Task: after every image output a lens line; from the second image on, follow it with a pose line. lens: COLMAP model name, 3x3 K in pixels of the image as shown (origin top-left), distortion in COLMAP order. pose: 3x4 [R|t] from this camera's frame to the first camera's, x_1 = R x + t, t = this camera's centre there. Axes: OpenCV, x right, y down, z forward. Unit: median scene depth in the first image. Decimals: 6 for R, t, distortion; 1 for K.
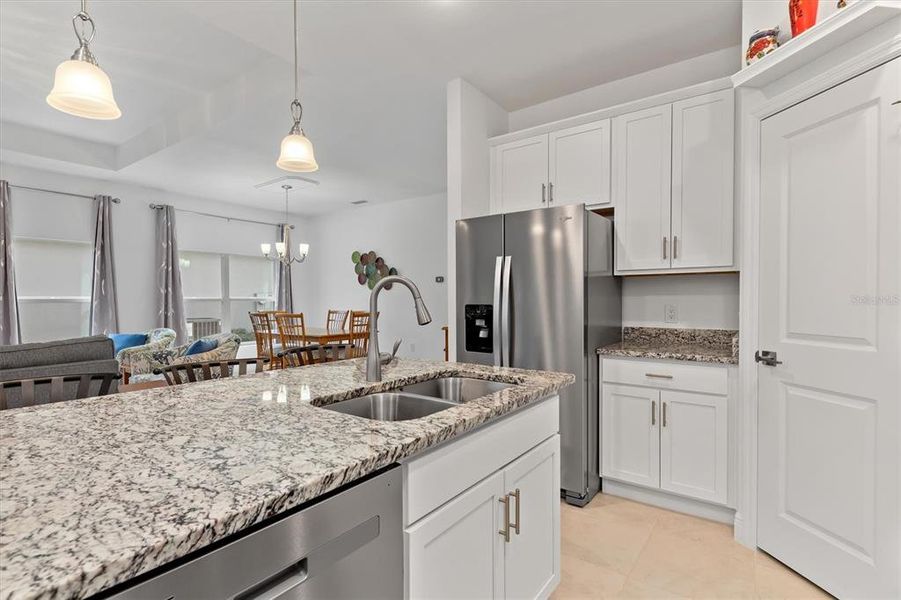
lens RADIAL K [[440.1, 0, 439.3], [0, 440.1, 290.4], [0, 0, 1]] dist [0.017712, -0.010704]
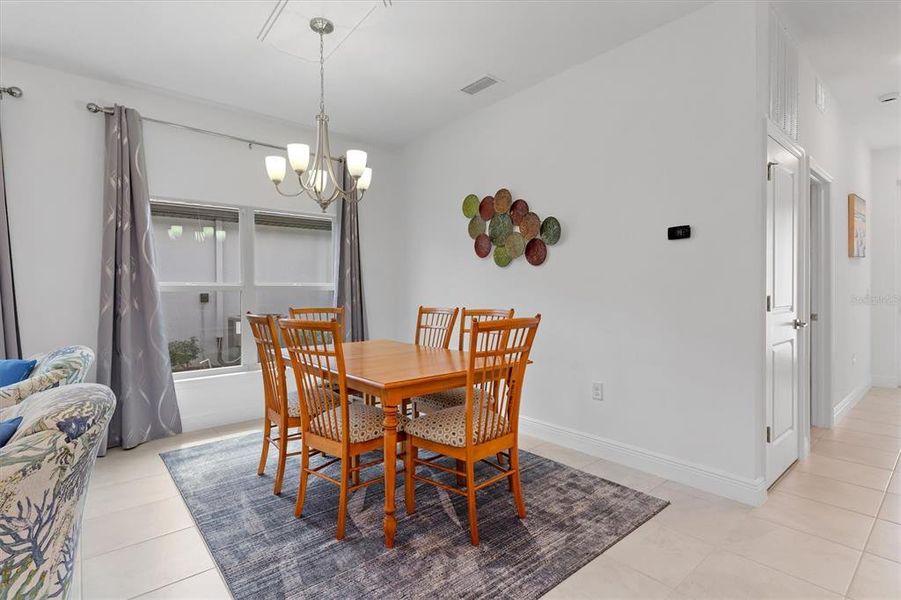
lens RADIAL K [[440.1, 0, 439.3], [0, 440.1, 290.4], [0, 0, 1]] dist [0.017712, -0.010704]
pose [[0.973338, -0.001984, -0.229365, -0.115994], [0.006149, 0.999829, 0.017445, 0.018557], [0.229291, -0.018390, 0.973184, 0.525688]]
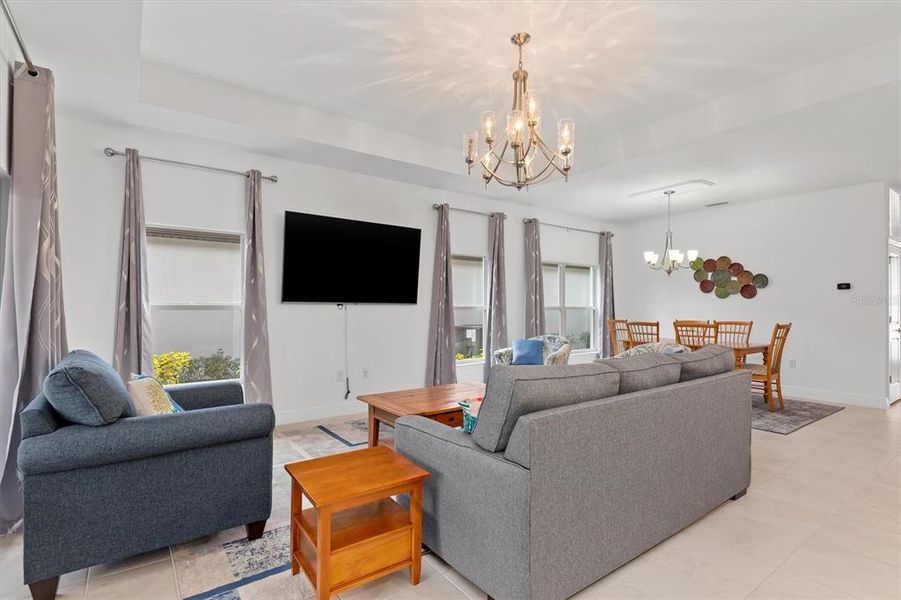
lens RADIAL K [[440.1, 0, 439.3], [0, 440.1, 290.4], [0, 0, 1]] dist [0.017712, -0.010704]
pose [[0.951311, -0.001681, -0.308228, -0.467382], [-0.003266, 0.999874, -0.015533, -0.000931], [0.308215, 0.015783, 0.951186, -0.076752]]
